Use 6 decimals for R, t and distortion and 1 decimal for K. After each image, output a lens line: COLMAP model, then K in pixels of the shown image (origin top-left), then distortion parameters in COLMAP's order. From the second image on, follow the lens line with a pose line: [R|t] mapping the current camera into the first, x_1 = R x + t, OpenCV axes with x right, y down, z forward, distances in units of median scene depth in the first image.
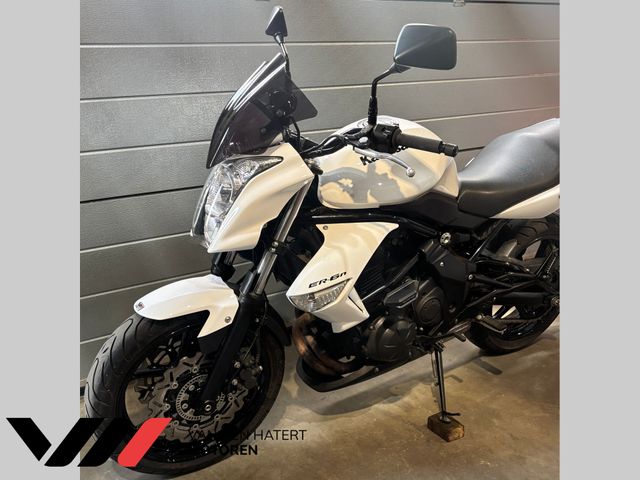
lens RADIAL K [[674.3, 0, 320.0], [0, 674.3, 240.0], [0, 0, 1]] dist [0.046604, -0.011555]
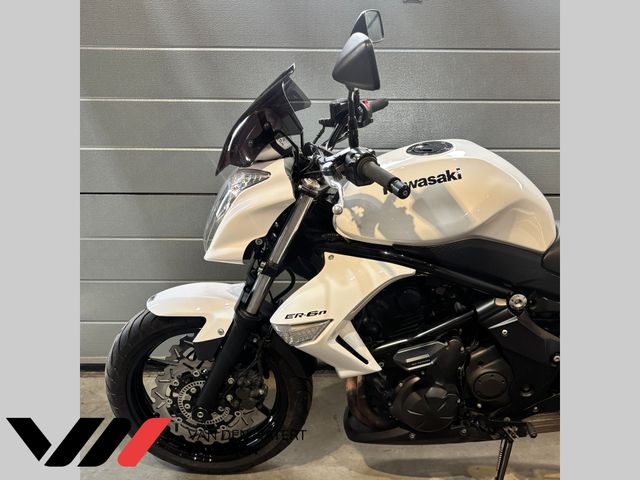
lens RADIAL K [[674.3, 0, 320.0], [0, 674.3, 240.0], [0, 0, 1]] dist [0.046604, -0.011555]
pose [[0.828325, 0.167805, -0.534527, 0.467062], [-0.173704, 0.983996, 0.039729, -0.073968], [0.532639, 0.059941, 0.844217, 0.239760]]
